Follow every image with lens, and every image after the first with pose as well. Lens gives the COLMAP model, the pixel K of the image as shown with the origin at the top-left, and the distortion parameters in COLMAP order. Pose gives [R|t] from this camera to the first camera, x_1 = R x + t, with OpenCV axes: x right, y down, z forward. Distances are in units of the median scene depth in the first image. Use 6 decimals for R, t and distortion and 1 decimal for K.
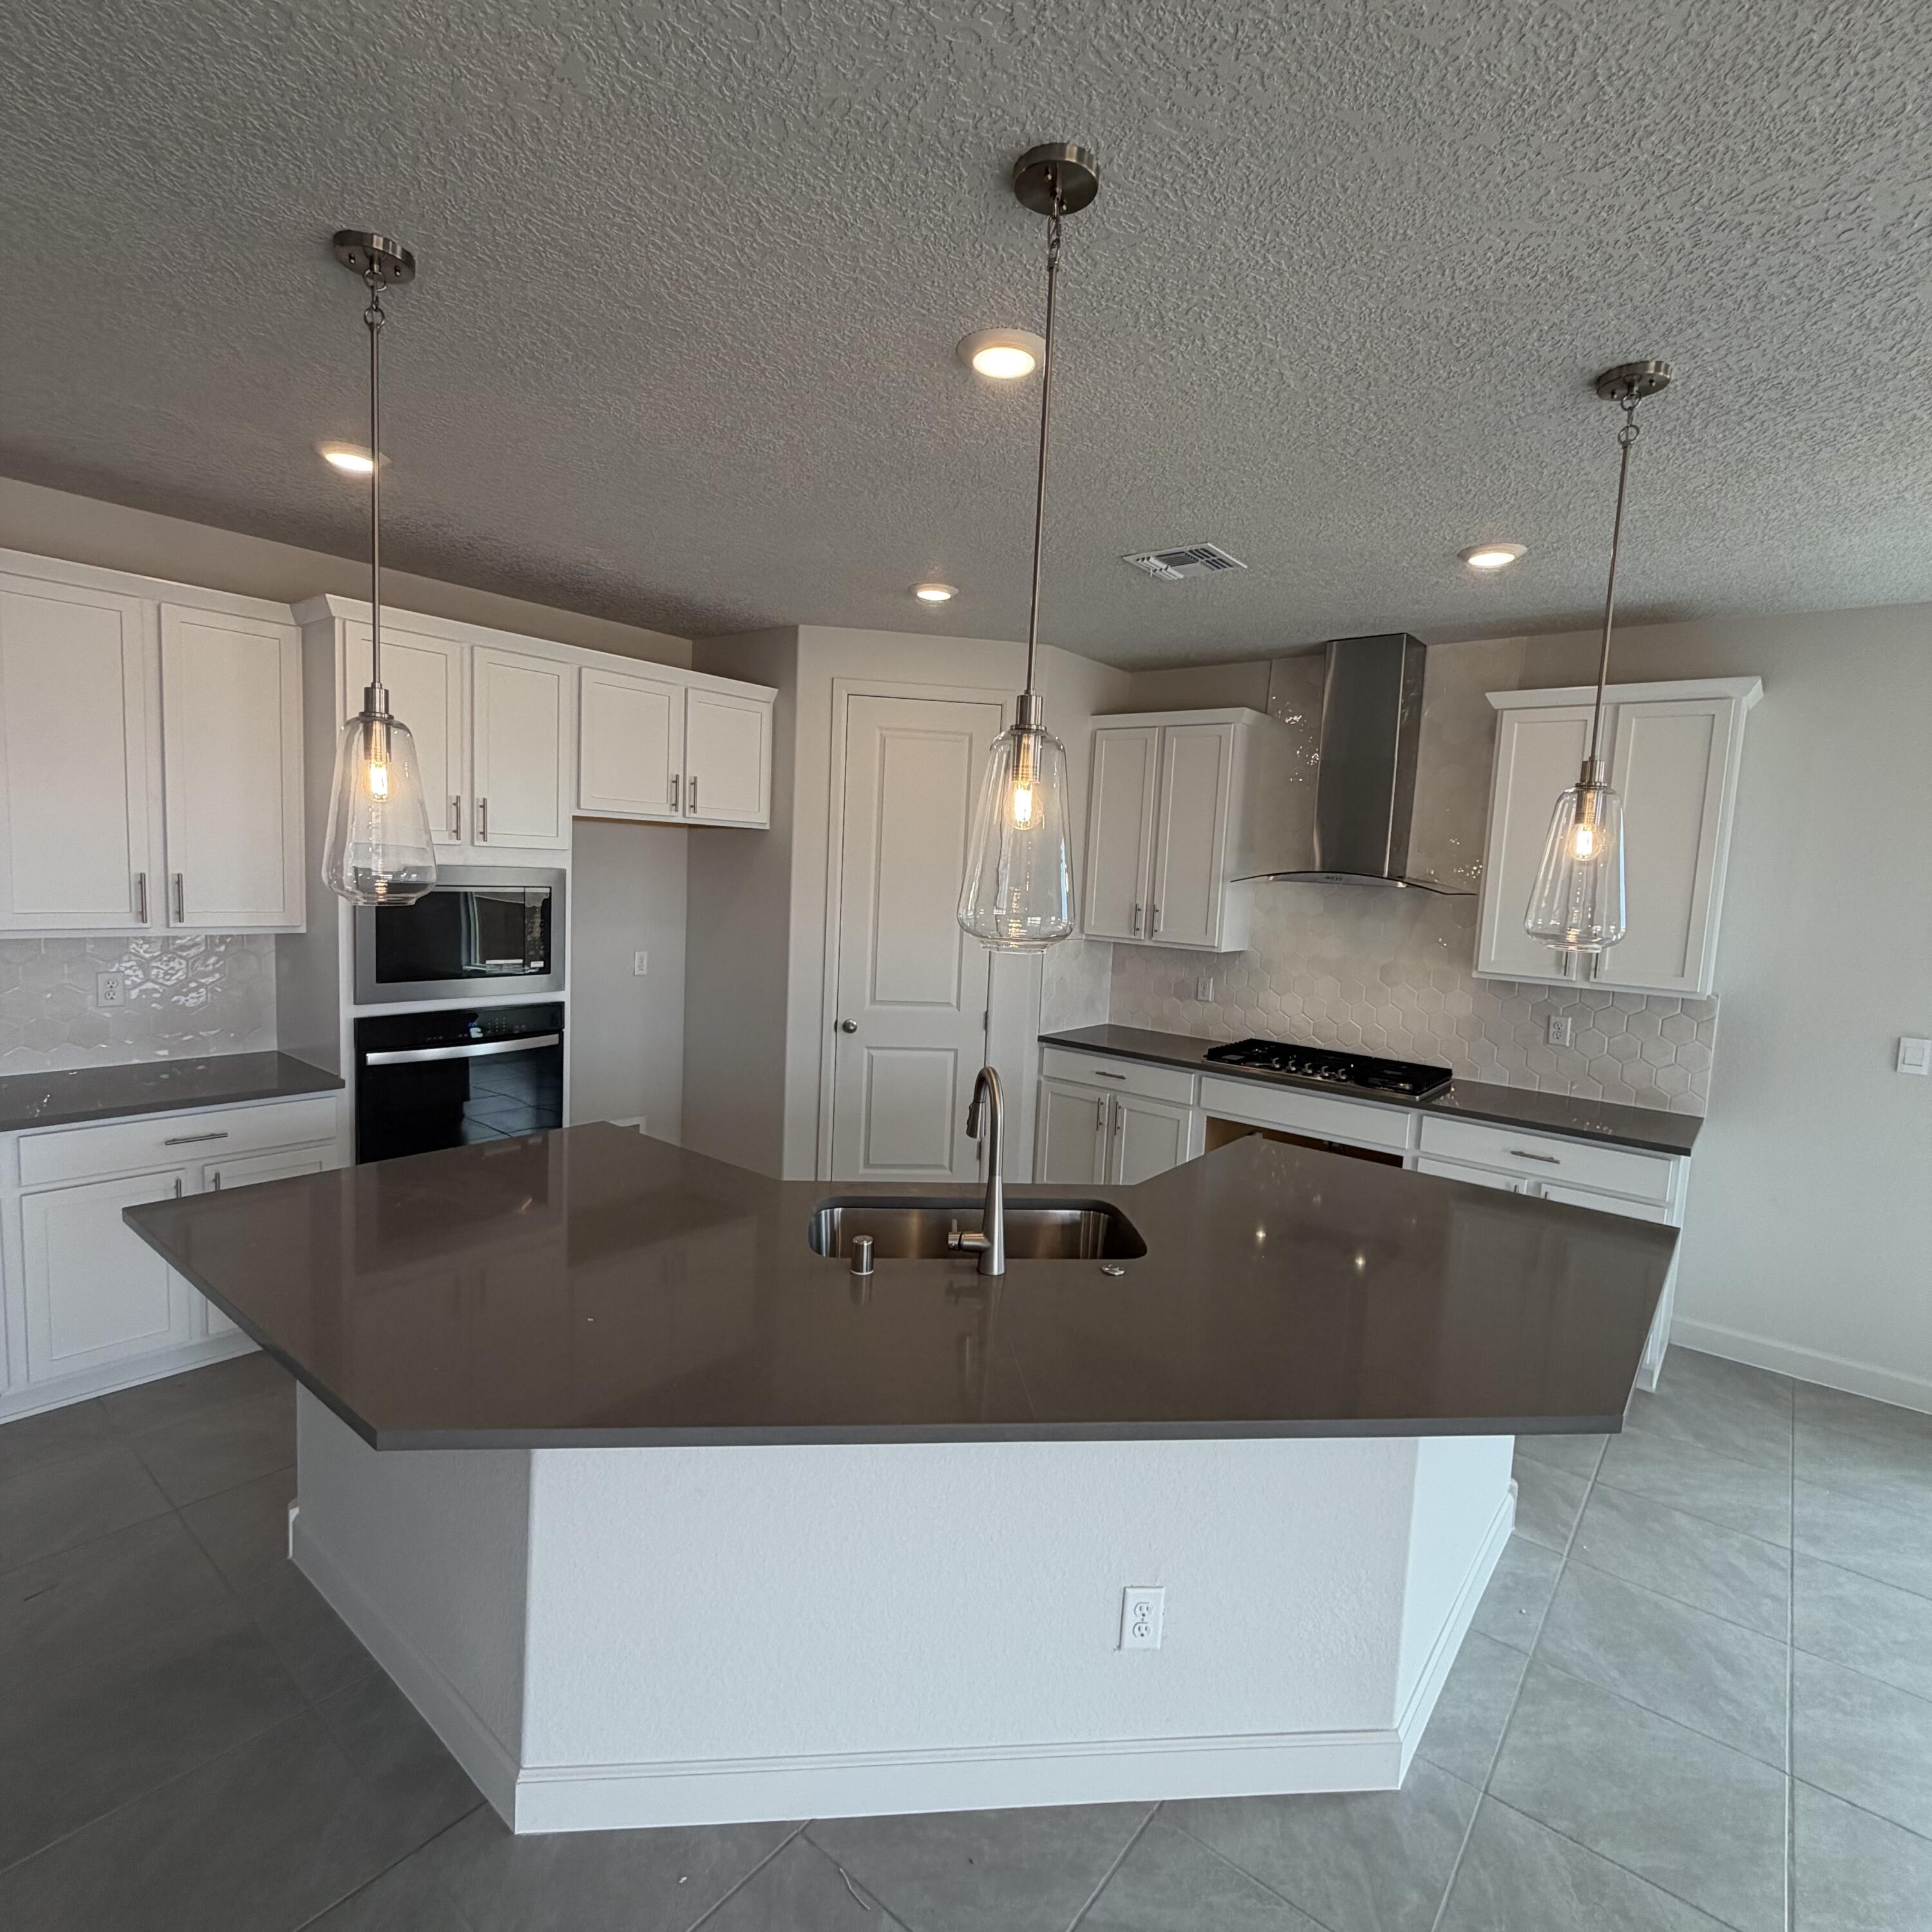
lens RADIAL K [[1022.7, 0, 953.3], [0, 1022.7, 963.2], [0, 0, 1]] dist [-0.000622, -0.002722]
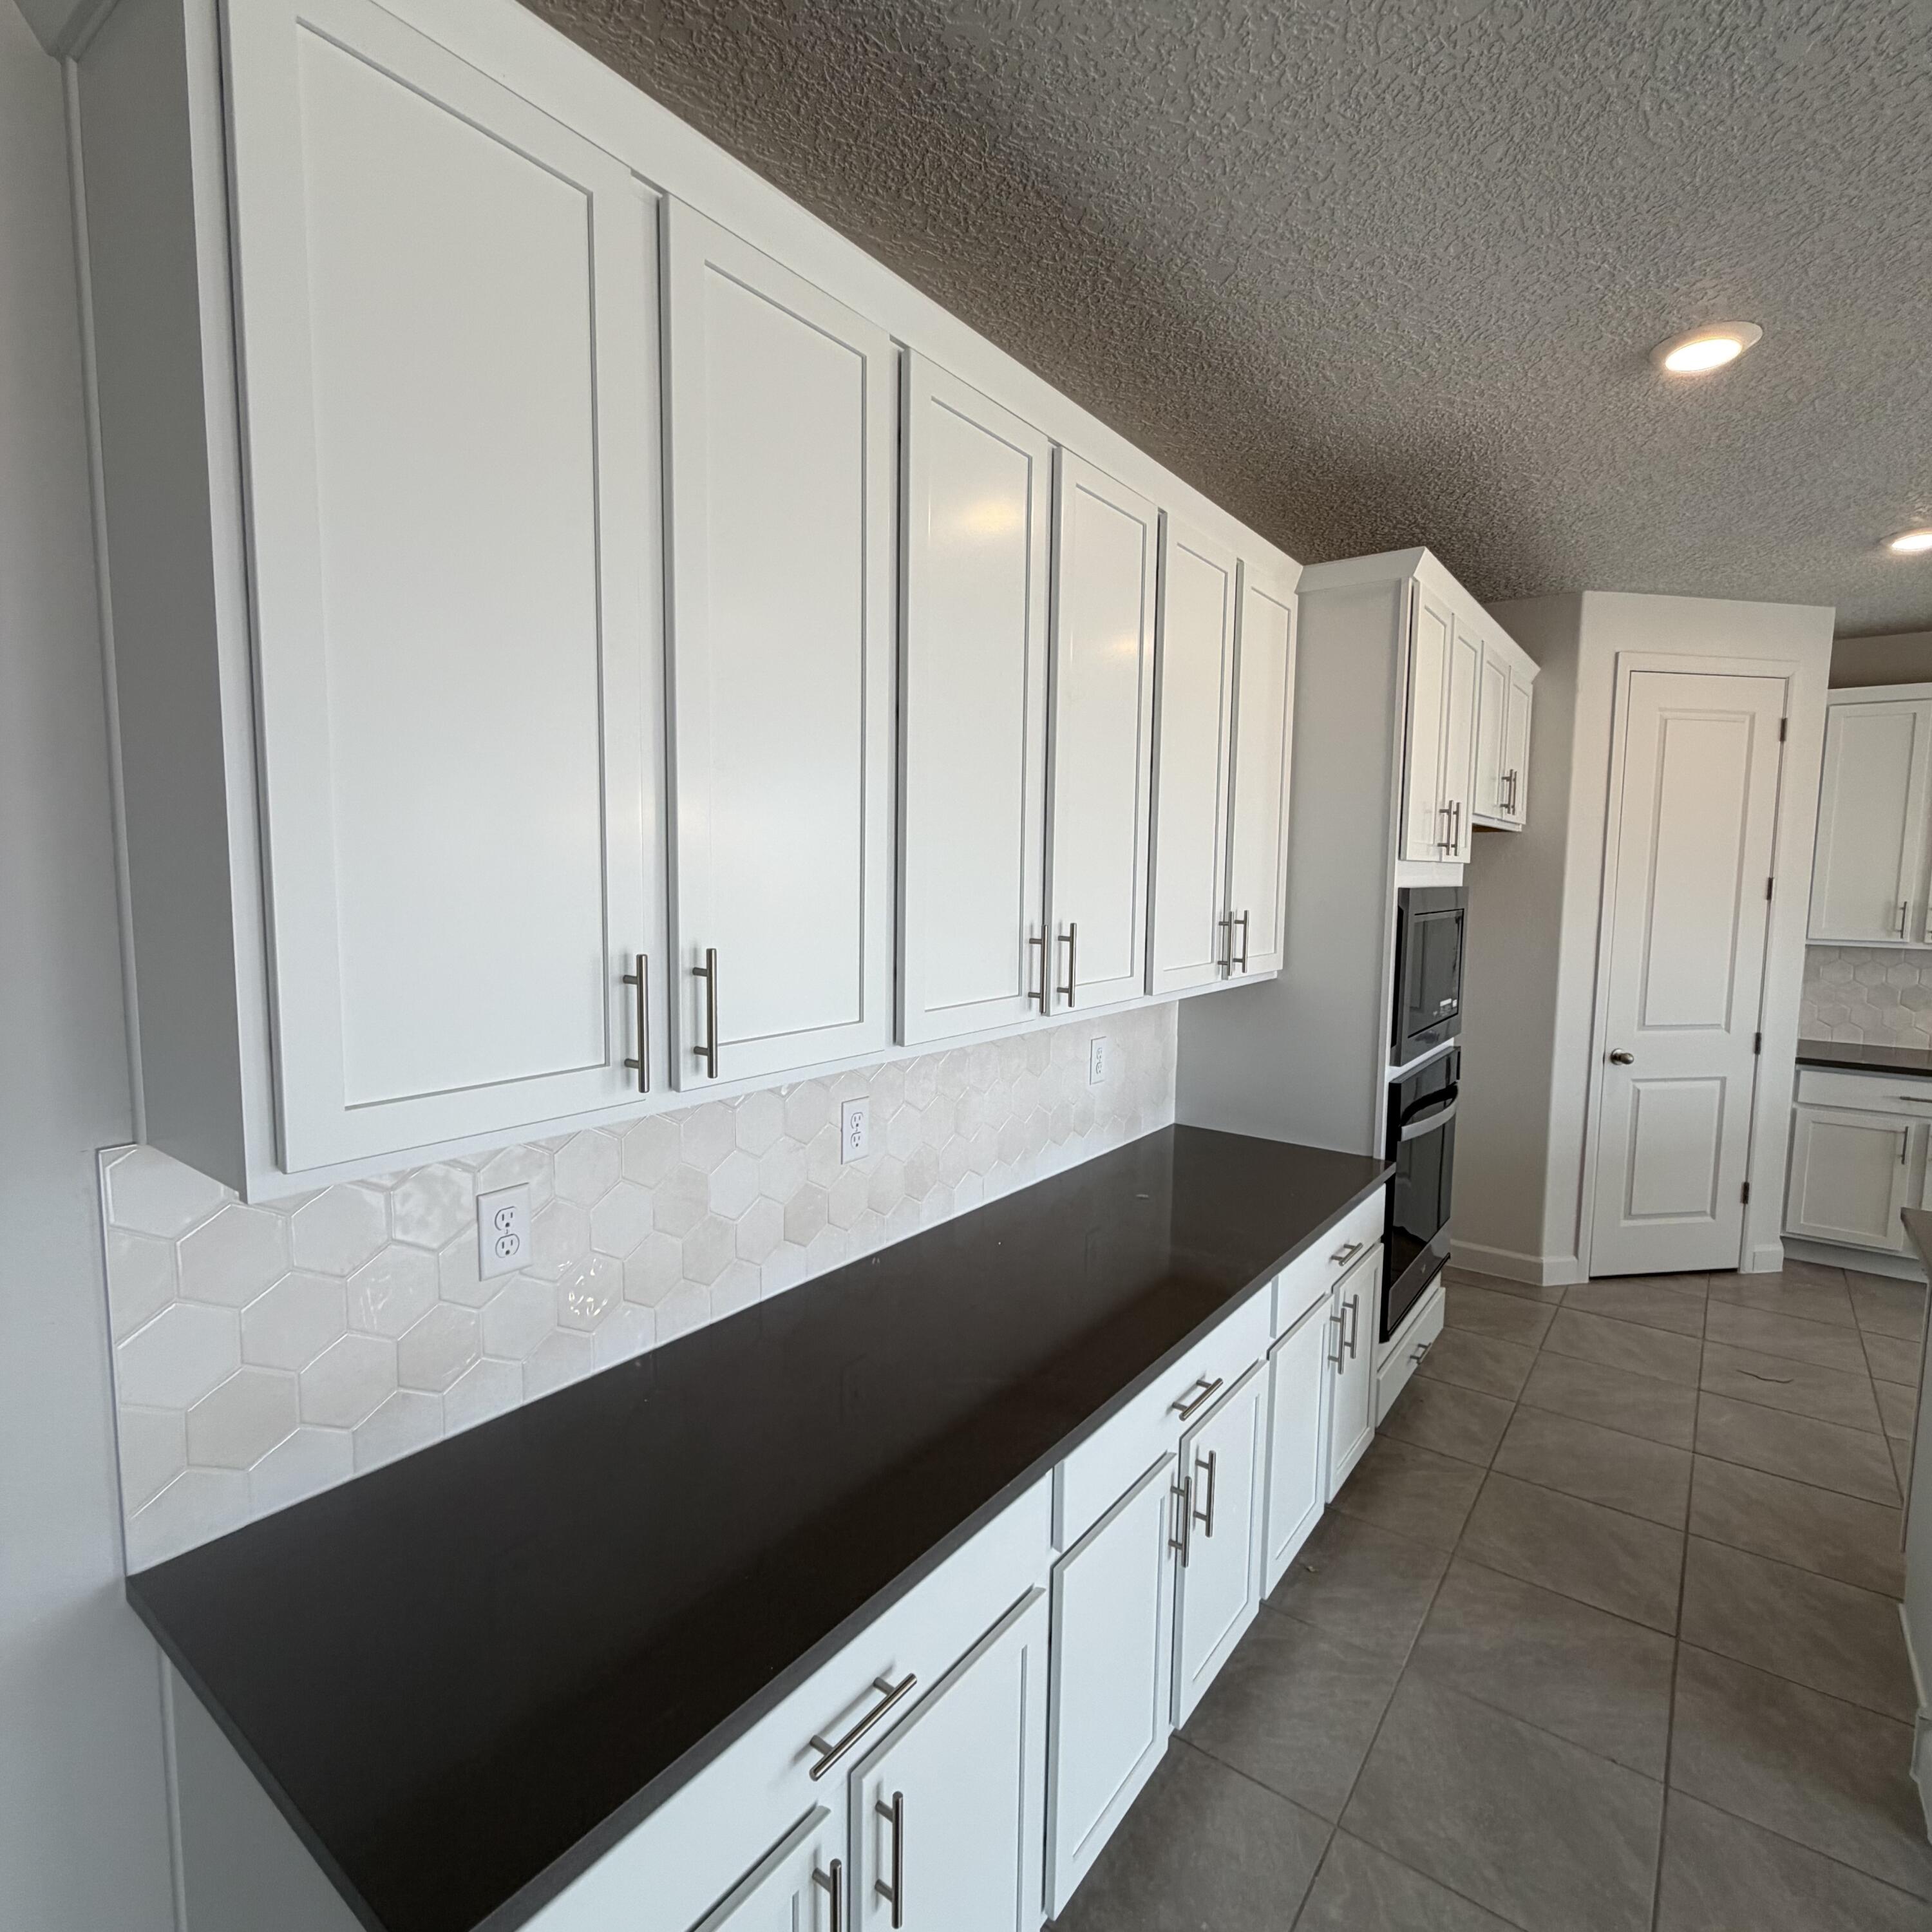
lens RADIAL K [[1022.7, 0, 975.6], [0, 1022.7, 959.5], [0, 0, 1]] dist [-0.000622, -0.002722]
pose [[0.998662, -0.037953, 0.035118, -0.704800], [0.038054, 0.999273, -0.002213, -0.040803], [-0.035009, 0.003547, 0.999381, 0.165457]]
